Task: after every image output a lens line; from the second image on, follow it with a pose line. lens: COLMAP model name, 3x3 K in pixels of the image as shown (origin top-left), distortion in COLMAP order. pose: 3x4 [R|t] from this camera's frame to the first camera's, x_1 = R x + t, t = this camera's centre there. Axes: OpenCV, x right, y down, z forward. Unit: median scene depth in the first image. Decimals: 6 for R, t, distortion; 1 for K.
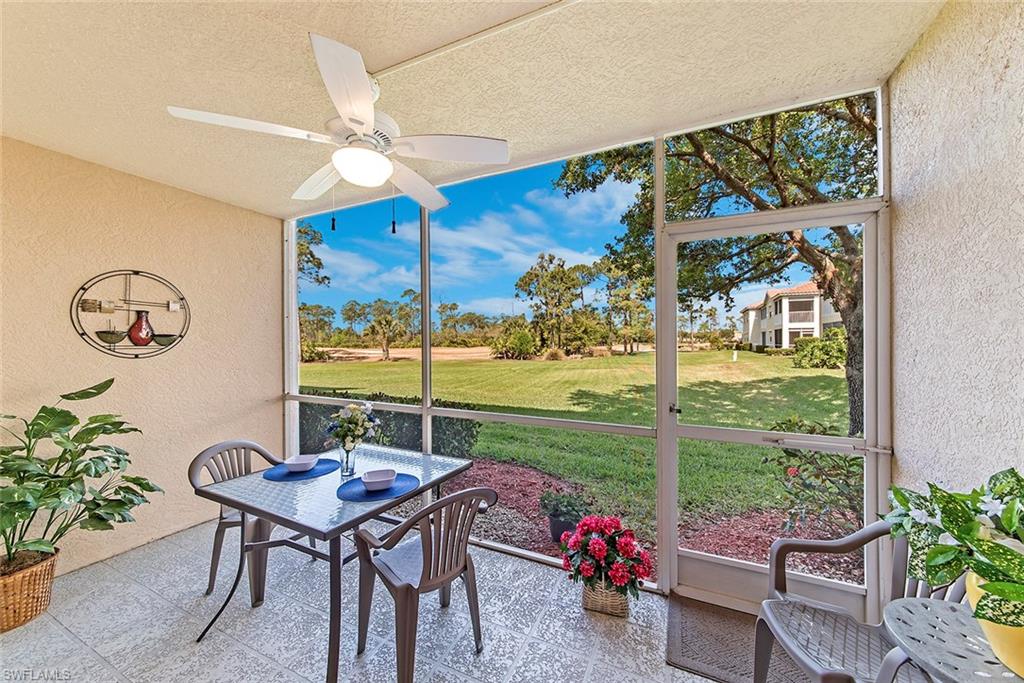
lens RADIAL K [[362.2, 0, 513.8], [0, 362.2, 340.0], [0, 0, 1]] dist [0.000043, 0.000000]
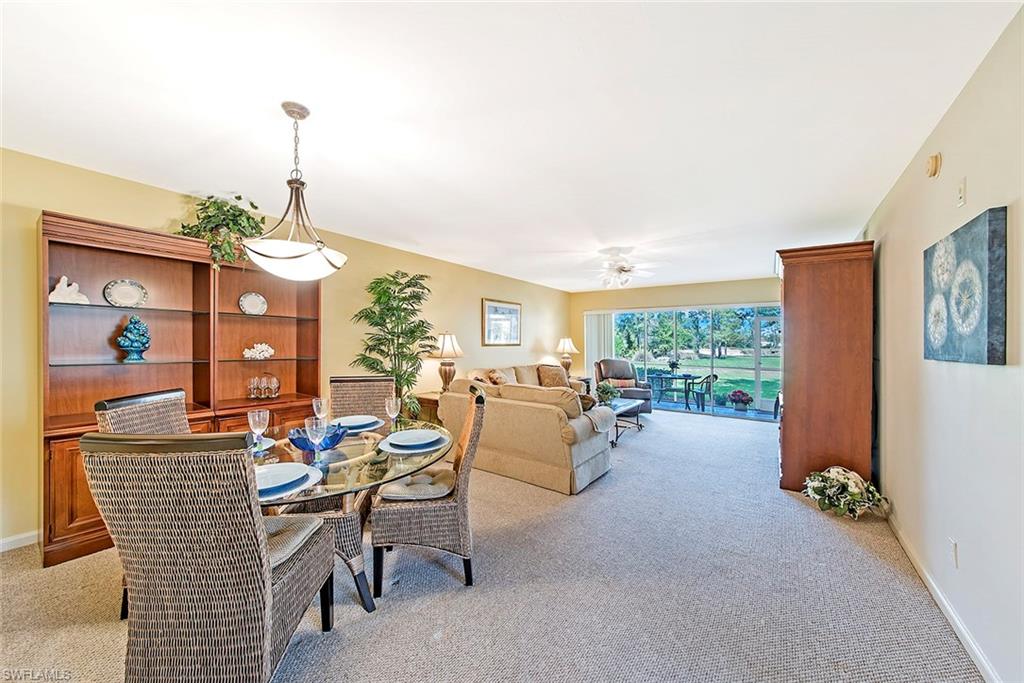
lens RADIAL K [[362.2, 0, 511.2], [0, 362.2, 340.9], [0, 0, 1]] dist [0.000043, 0.000000]
pose [[0.980250, 0.015257, -0.197174, -0.053218], [-0.015521, 0.999880, 0.000206, -0.000067], [0.197153, 0.002858, 0.980369, -0.125439]]
